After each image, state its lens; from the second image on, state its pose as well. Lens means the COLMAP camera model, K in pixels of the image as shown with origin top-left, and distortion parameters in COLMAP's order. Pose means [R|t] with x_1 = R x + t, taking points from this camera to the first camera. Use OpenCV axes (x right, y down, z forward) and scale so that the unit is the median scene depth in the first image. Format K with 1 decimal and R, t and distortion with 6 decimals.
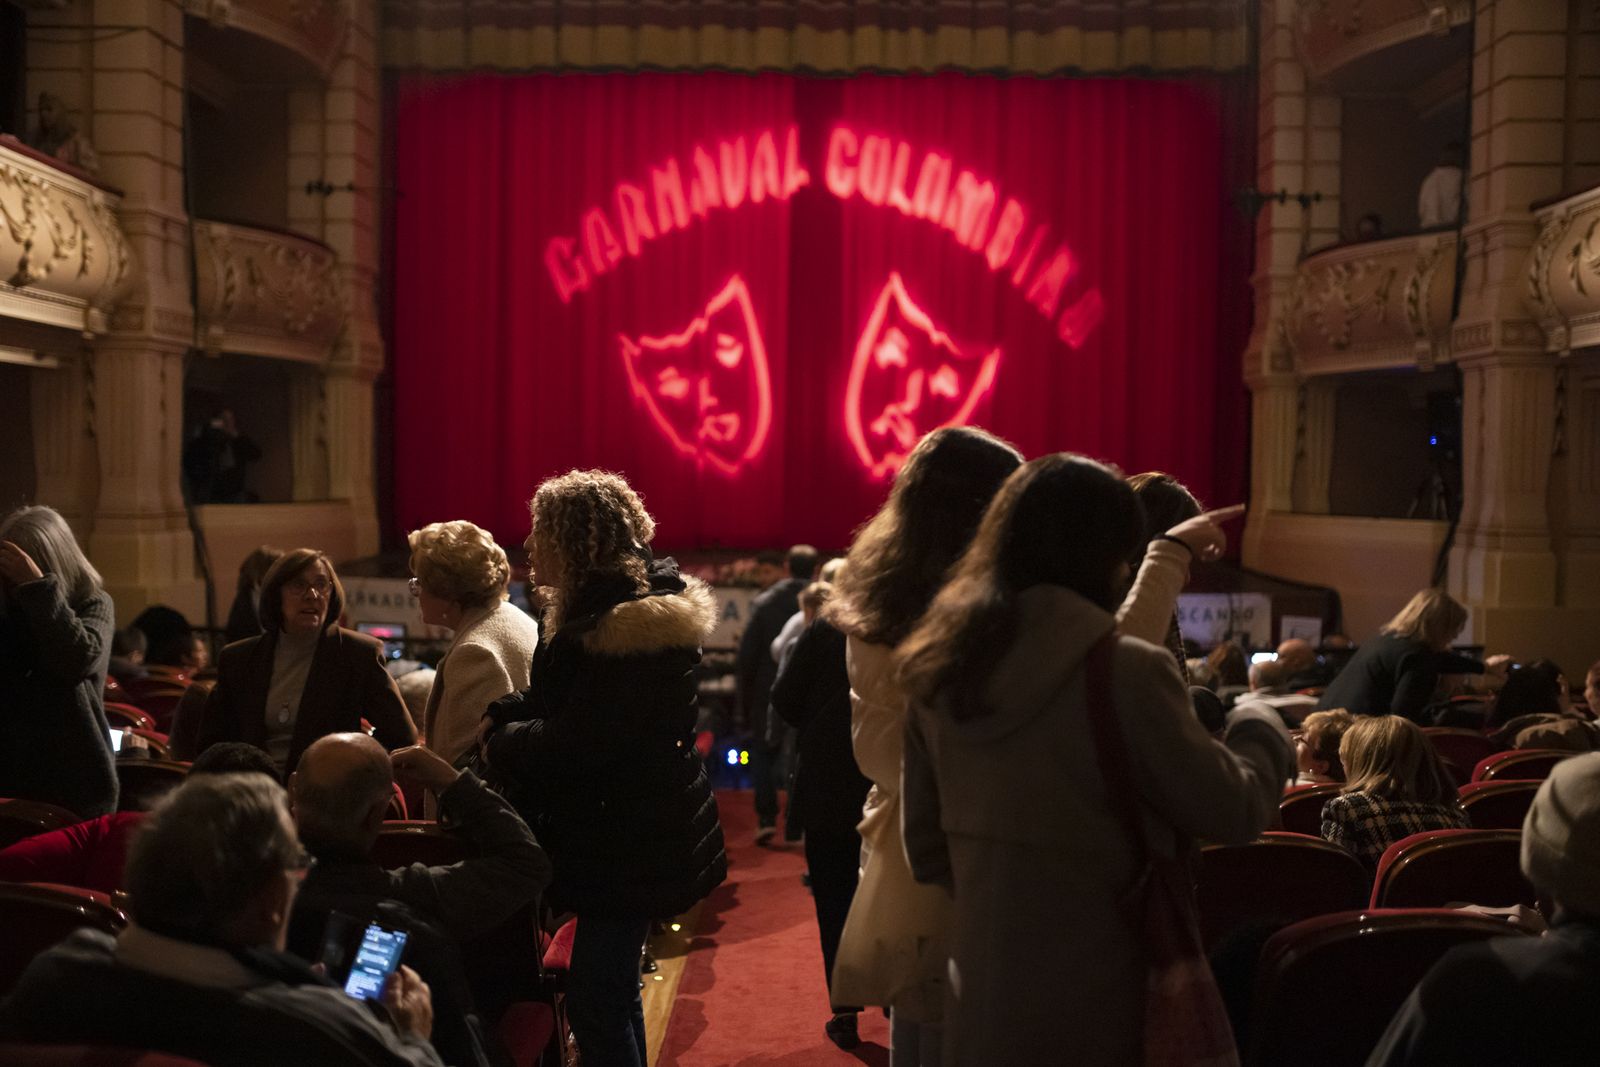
lens RADIAL K [[1598.4, 0, 776.2], [0, 1598.4, 516.6], [0, 0, 1]] dist [-0.028848, 0.006061]
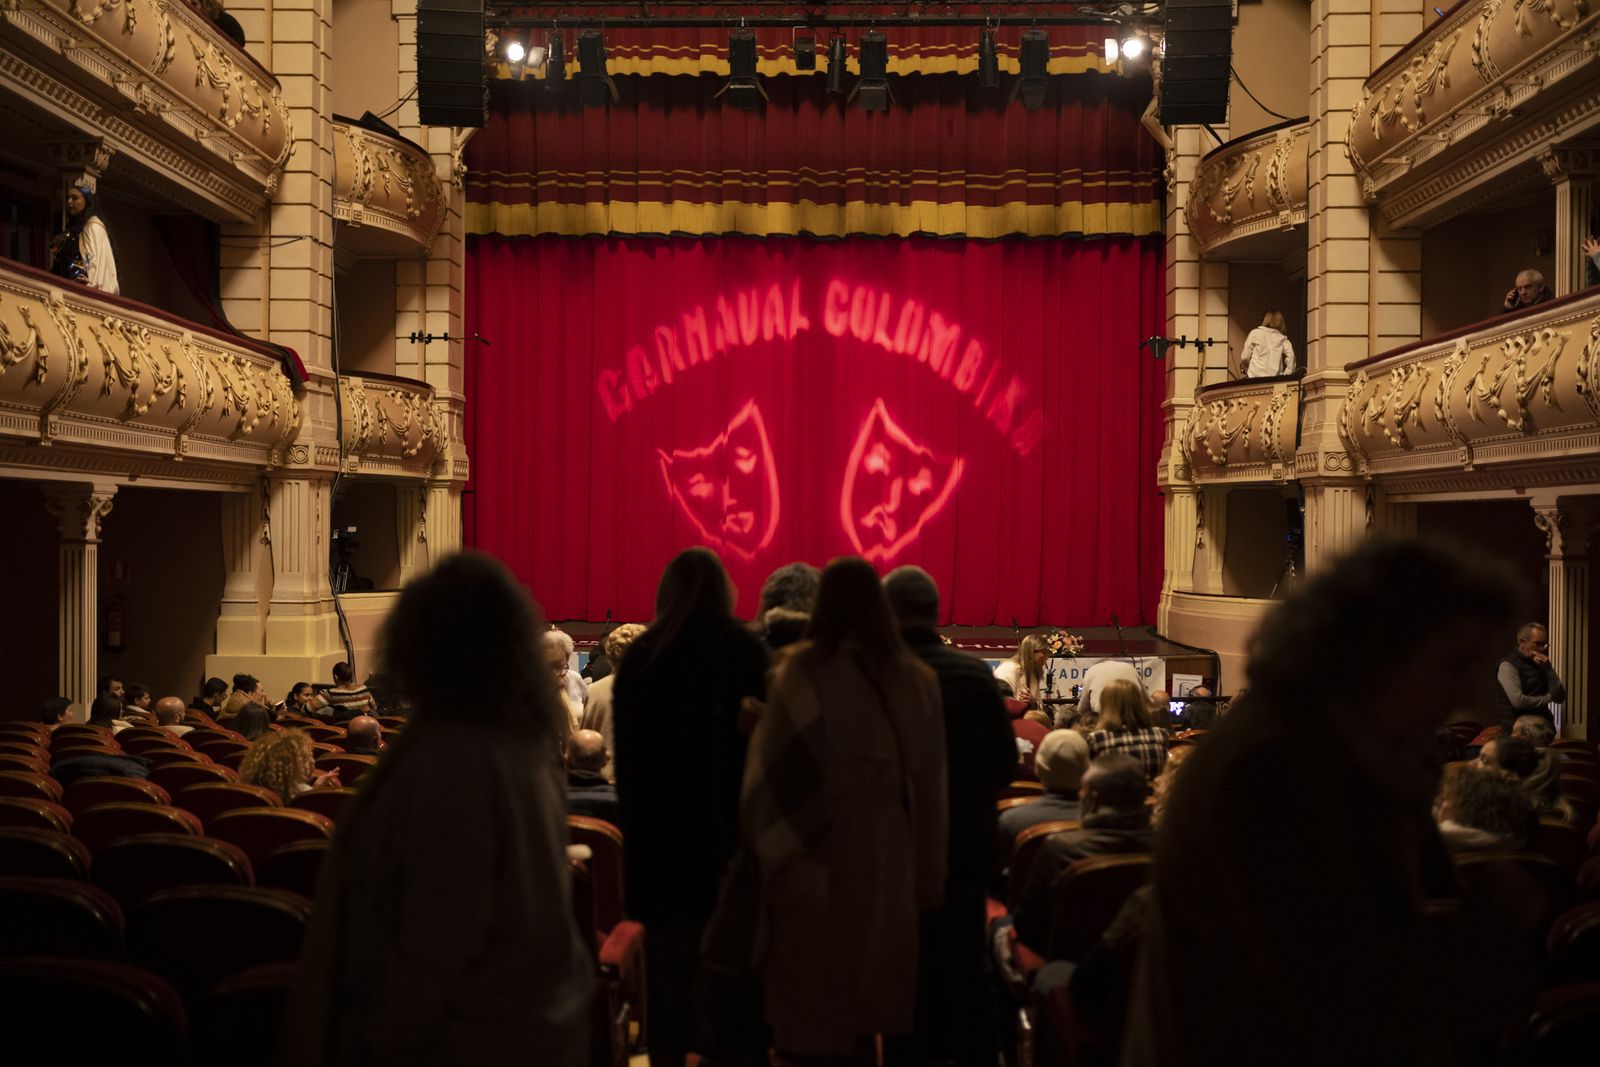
lens RADIAL K [[1598.4, 0, 776.2], [0, 1598.4, 516.6], [0, 0, 1]] dist [-0.028848, 0.006061]
pose [[0.999967, -0.007309, -0.003620, -0.002162], [0.007174, 0.999326, -0.036012, -0.016248], [0.003880, 0.035985, 0.999345, -0.237566]]
